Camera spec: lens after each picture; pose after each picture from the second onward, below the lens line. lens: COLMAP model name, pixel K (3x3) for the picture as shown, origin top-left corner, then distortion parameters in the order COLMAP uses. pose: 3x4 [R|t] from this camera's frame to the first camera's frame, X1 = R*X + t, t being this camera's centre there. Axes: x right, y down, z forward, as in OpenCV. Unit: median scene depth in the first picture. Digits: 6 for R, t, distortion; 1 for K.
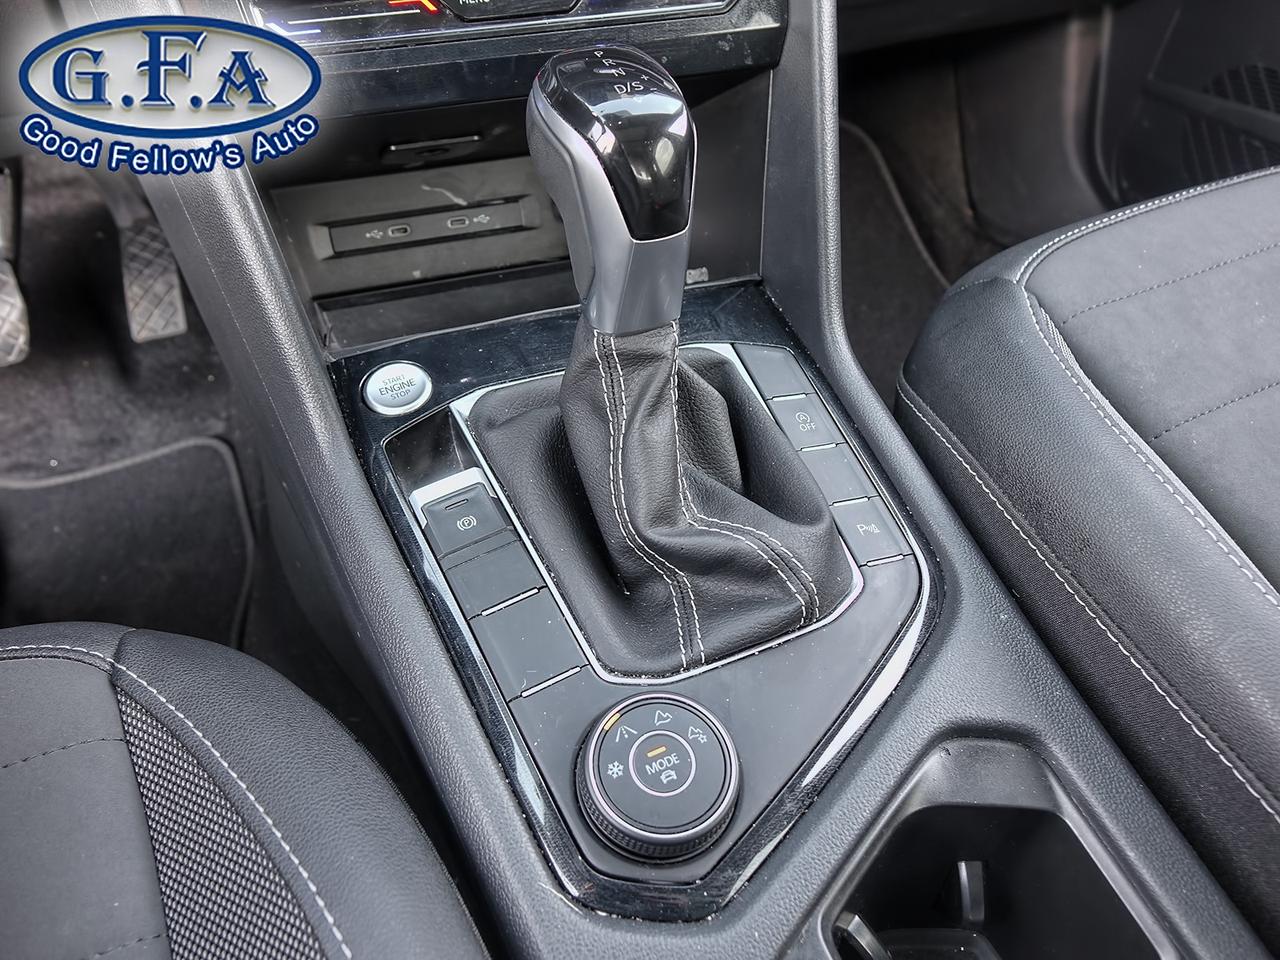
lens RADIAL K [[993.4, 0, 640.5], [0, 993.4, 479.7], [0, 0, 1]] dist [-0.000385, -0.005527]
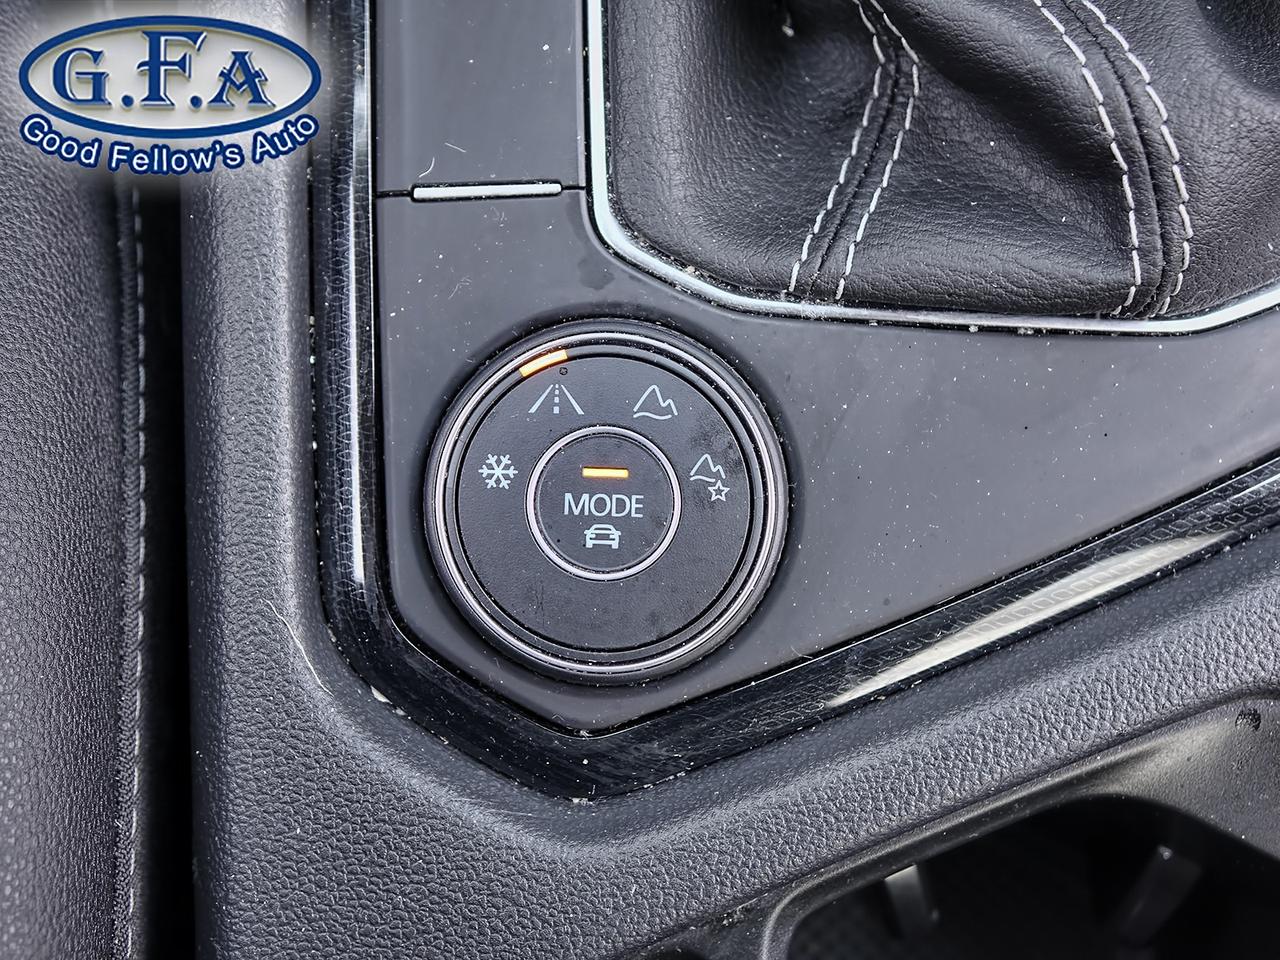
lens RADIAL K [[1385.4, 0, 643.4], [0, 1385.4, 481.0], [0, 0, 1]] dist [-0.022104, 0.000000]
pose [[0.887299, 0.451298, -0.095027, 0.080423], [-0.318164, 0.748150, 0.582274, -0.069081], [0.333874, -0.486417, 0.807420, 0.470746]]
